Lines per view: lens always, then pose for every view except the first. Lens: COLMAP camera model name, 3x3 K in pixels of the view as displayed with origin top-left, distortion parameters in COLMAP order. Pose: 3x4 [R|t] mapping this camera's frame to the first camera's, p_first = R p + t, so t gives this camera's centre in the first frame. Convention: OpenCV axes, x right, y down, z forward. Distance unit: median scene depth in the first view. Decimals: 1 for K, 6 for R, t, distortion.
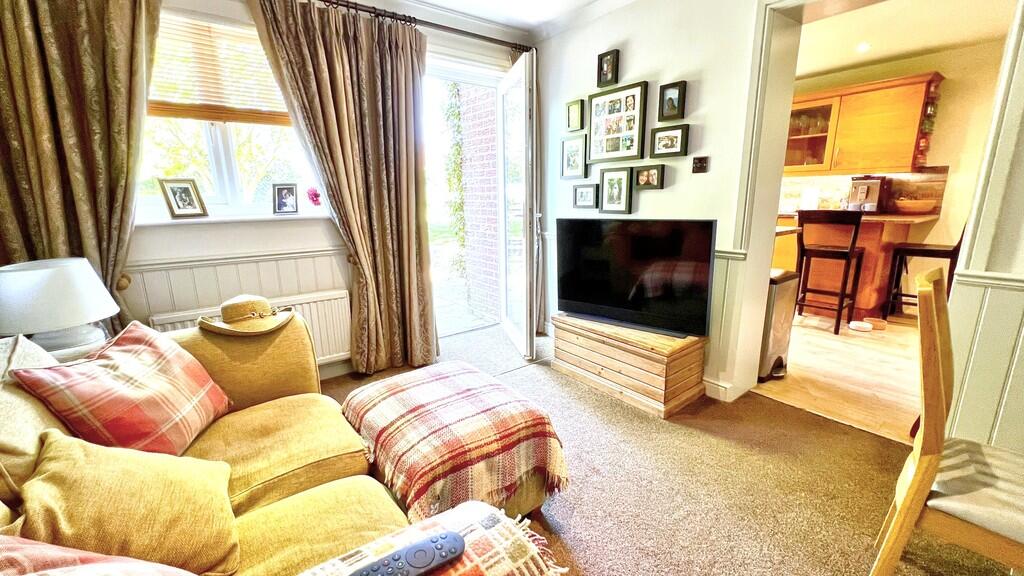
lens RADIAL K [[413.2, 0, 510.6], [0, 413.2, 287.0], [0, 0, 1]] dist [-0.001109, 0.000131]
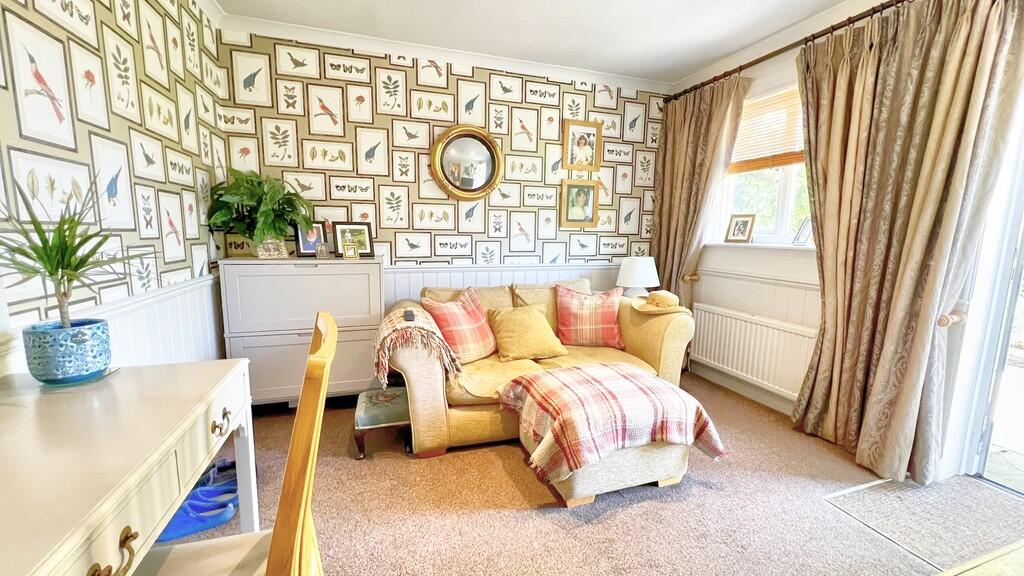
lens RADIAL K [[413.2, 0, 511.0], [0, 413.2, 286.7], [0, 0, 1]] dist [-0.001109, 0.000131]
pose [[-0.329418, 0.142892, -0.933309, 0.805649], [-0.215353, 0.951056, 0.221619, -0.175826], [0.919297, 0.273996, -0.282523, 0.758987]]
